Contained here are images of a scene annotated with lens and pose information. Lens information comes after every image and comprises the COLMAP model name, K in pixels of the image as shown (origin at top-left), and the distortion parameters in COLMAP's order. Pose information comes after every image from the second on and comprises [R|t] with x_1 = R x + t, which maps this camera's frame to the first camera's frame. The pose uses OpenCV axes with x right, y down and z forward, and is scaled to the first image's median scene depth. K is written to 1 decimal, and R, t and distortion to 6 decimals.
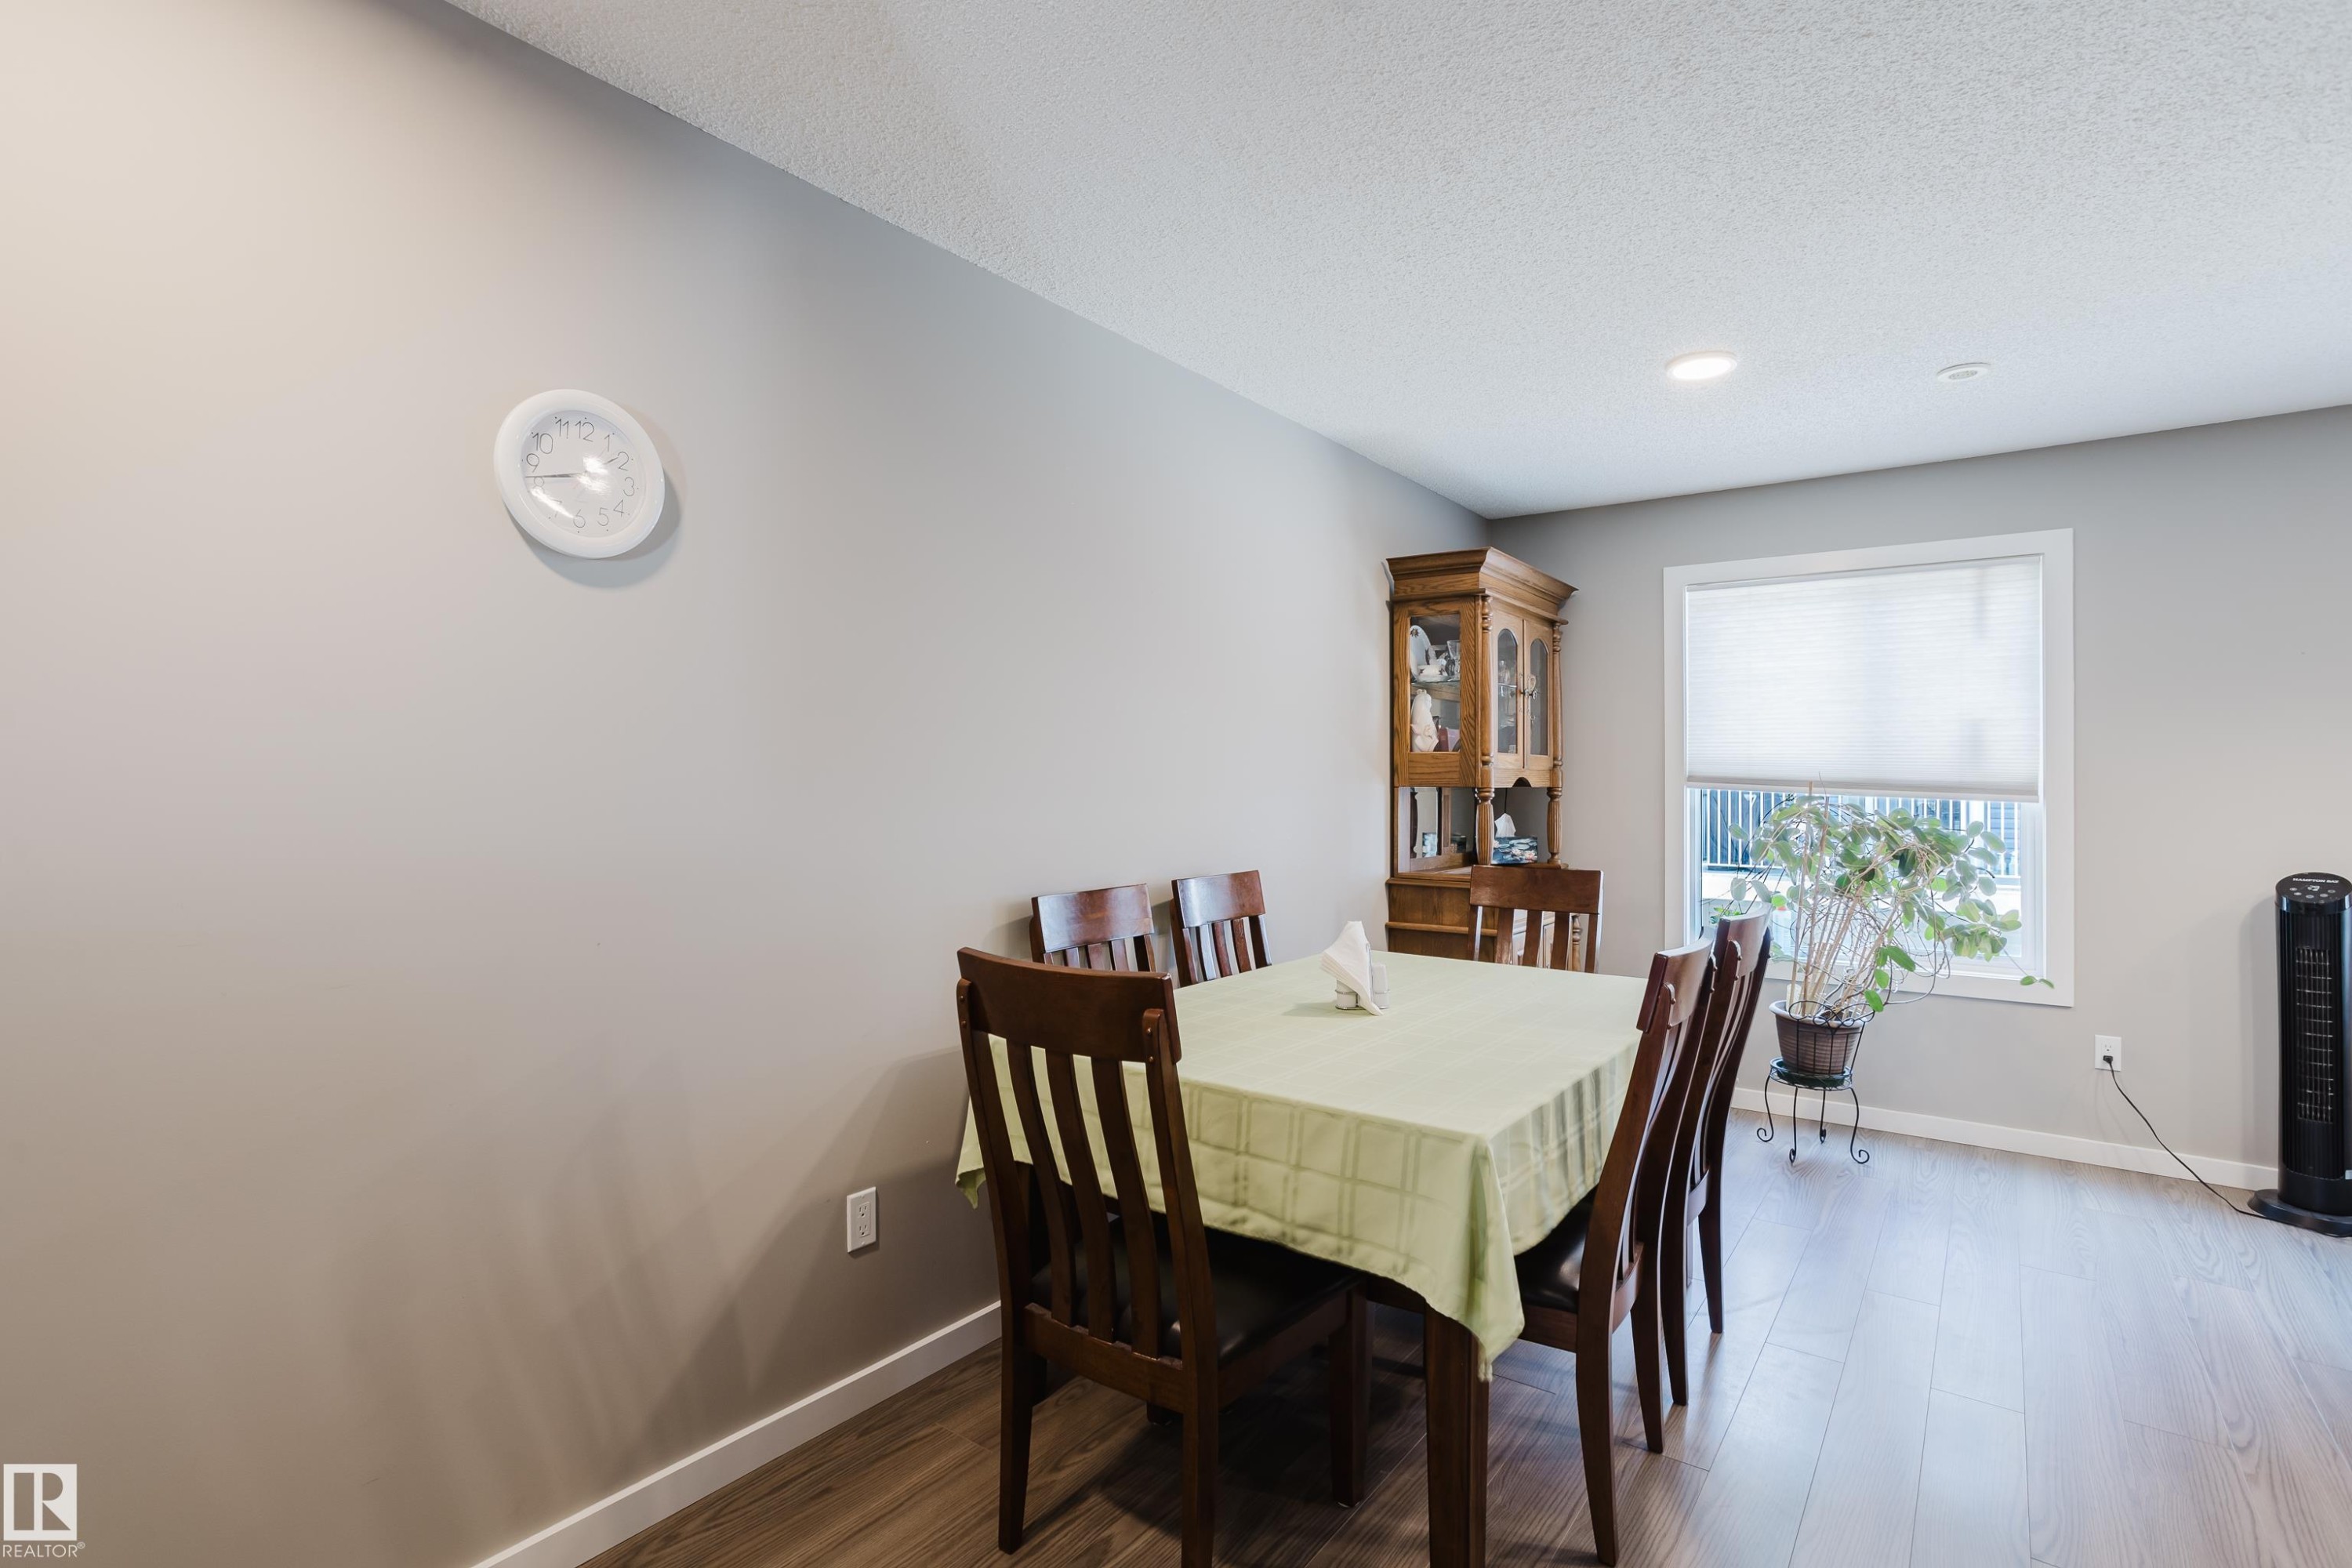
lens RADIAL K [[1121.8, 0, 1177.8], [0, 1121.8, 765.2], [0, 0, 1]] dist [-0.034545, 0.021955]
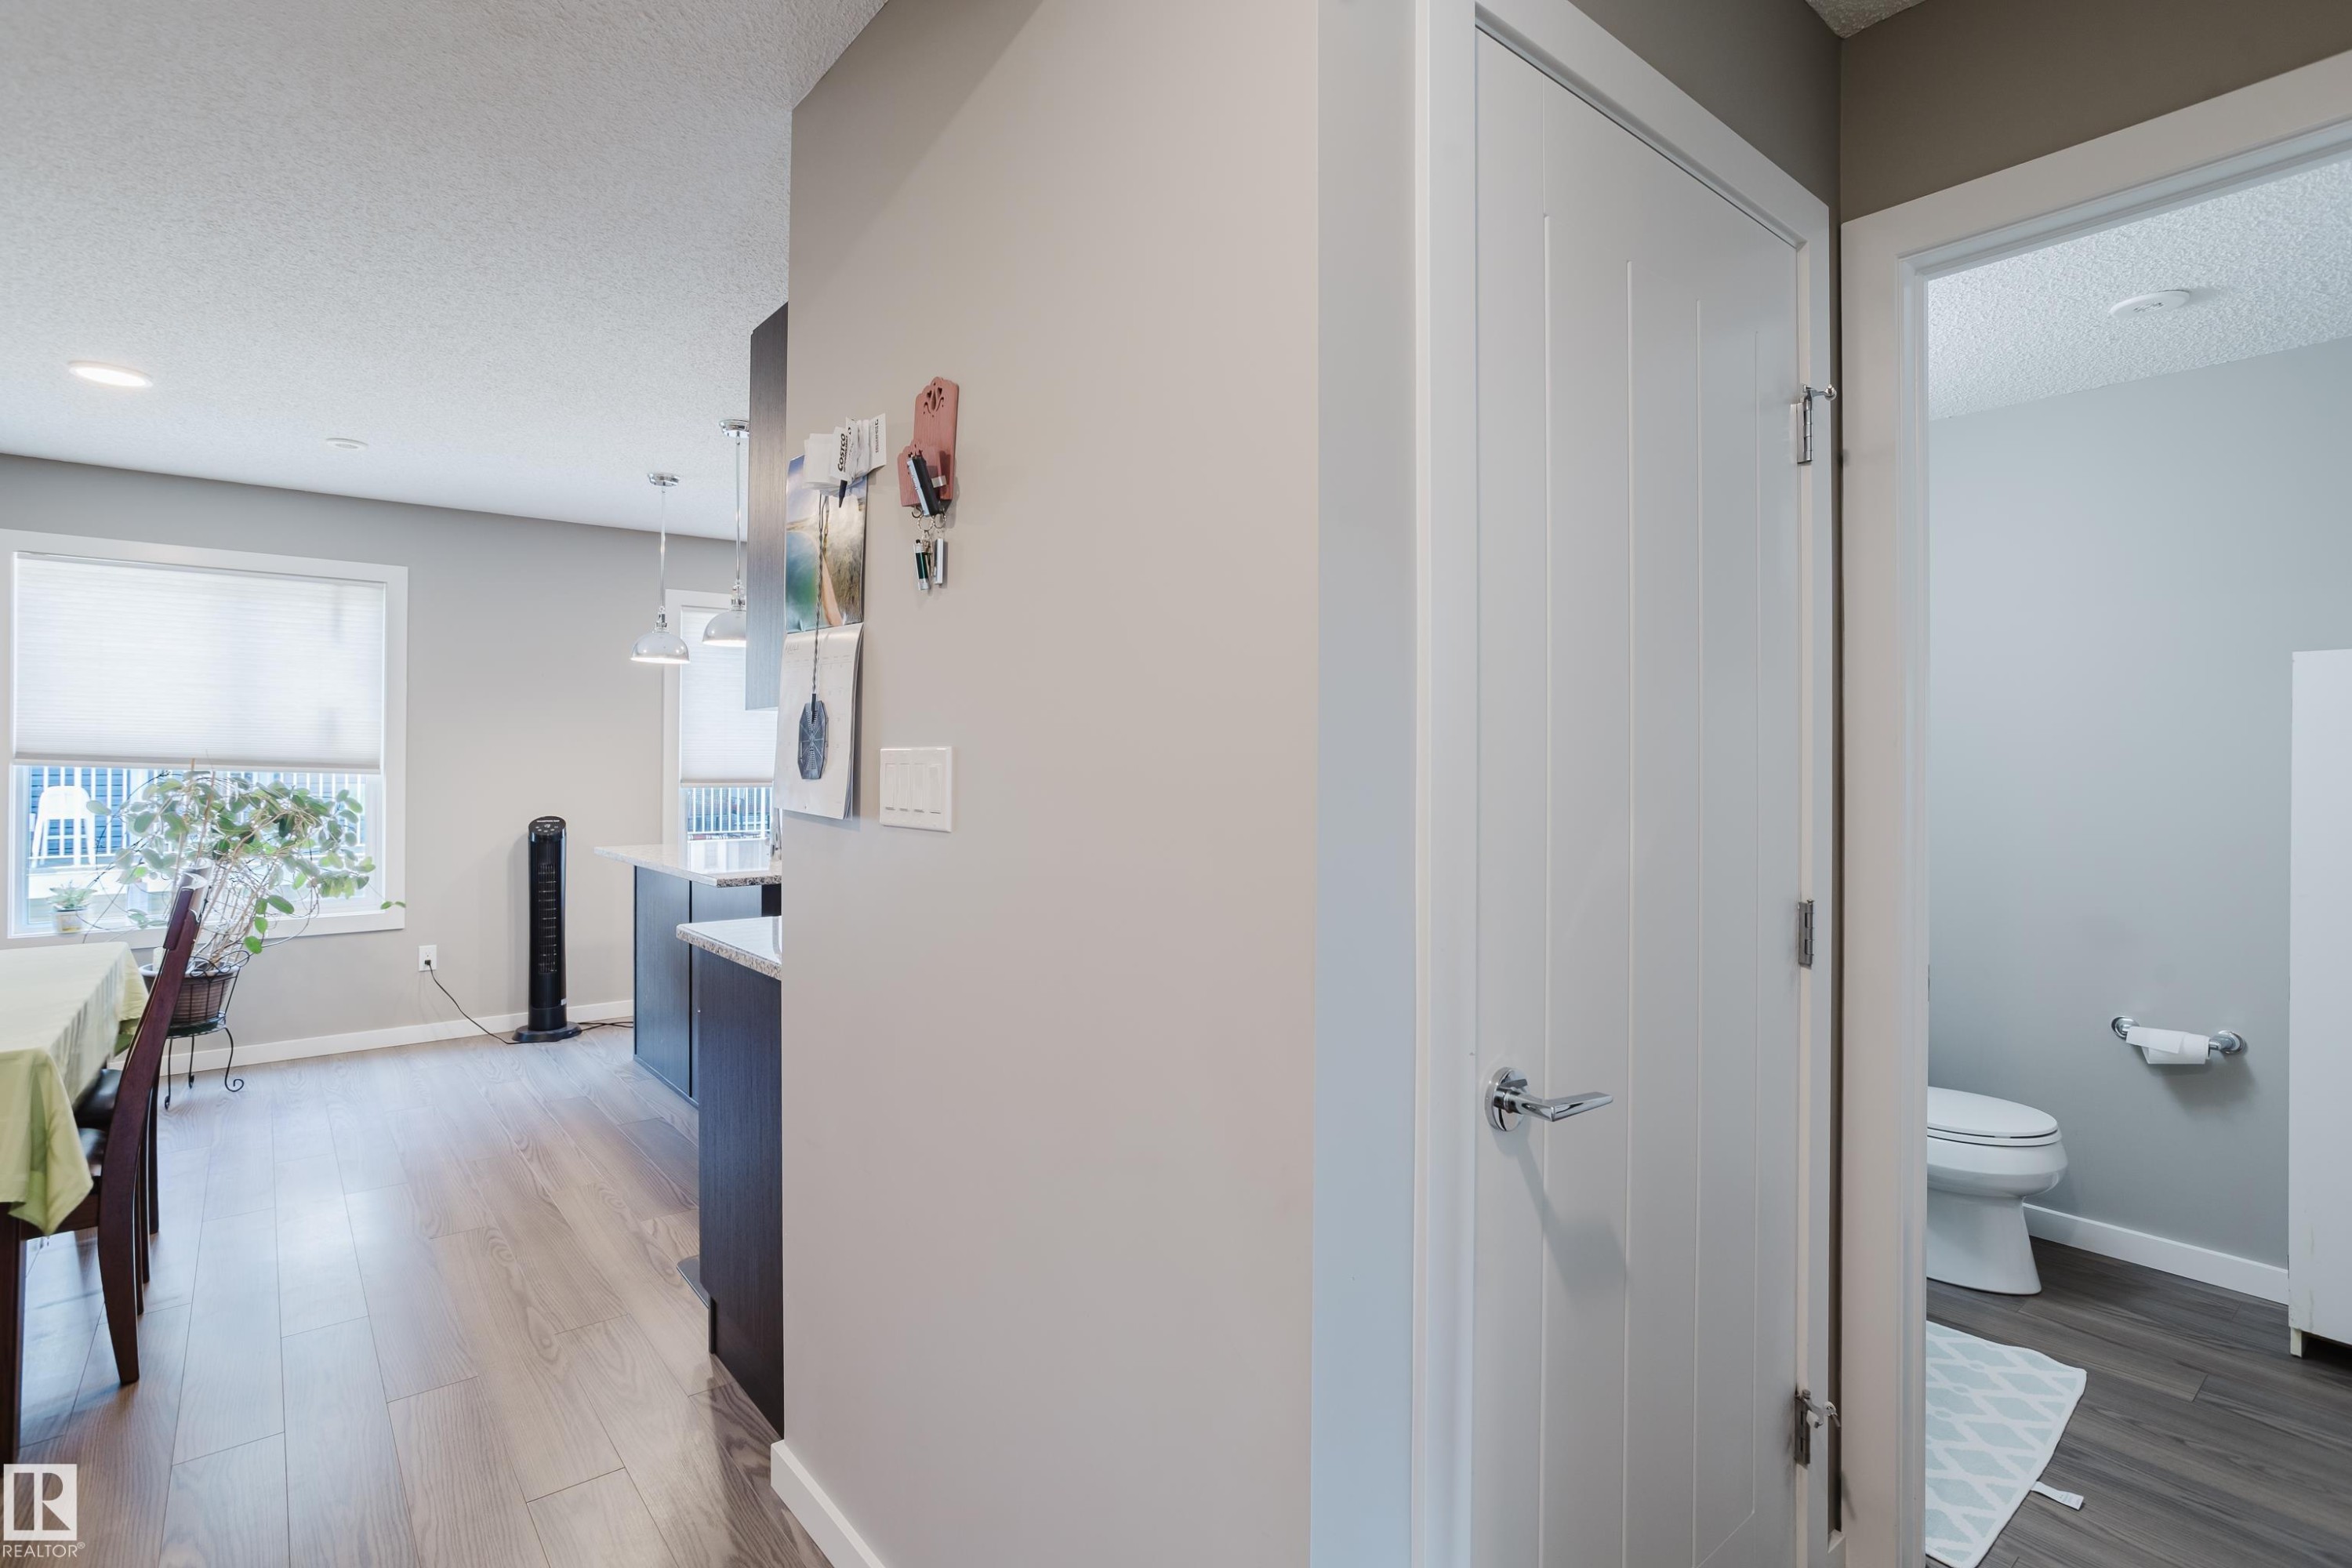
lens RADIAL K [[1121.8, 0, 1177.8], [0, 1121.8, 765.2], [0, 0, 1]] dist [-0.034545, 0.021955]
pose [[0.234976, -0.007727, 0.971970, -0.278892], [-0.012795, 0.999857, 0.011042, -0.003077], [-0.971917, -0.015031, 0.234844, -0.222285]]
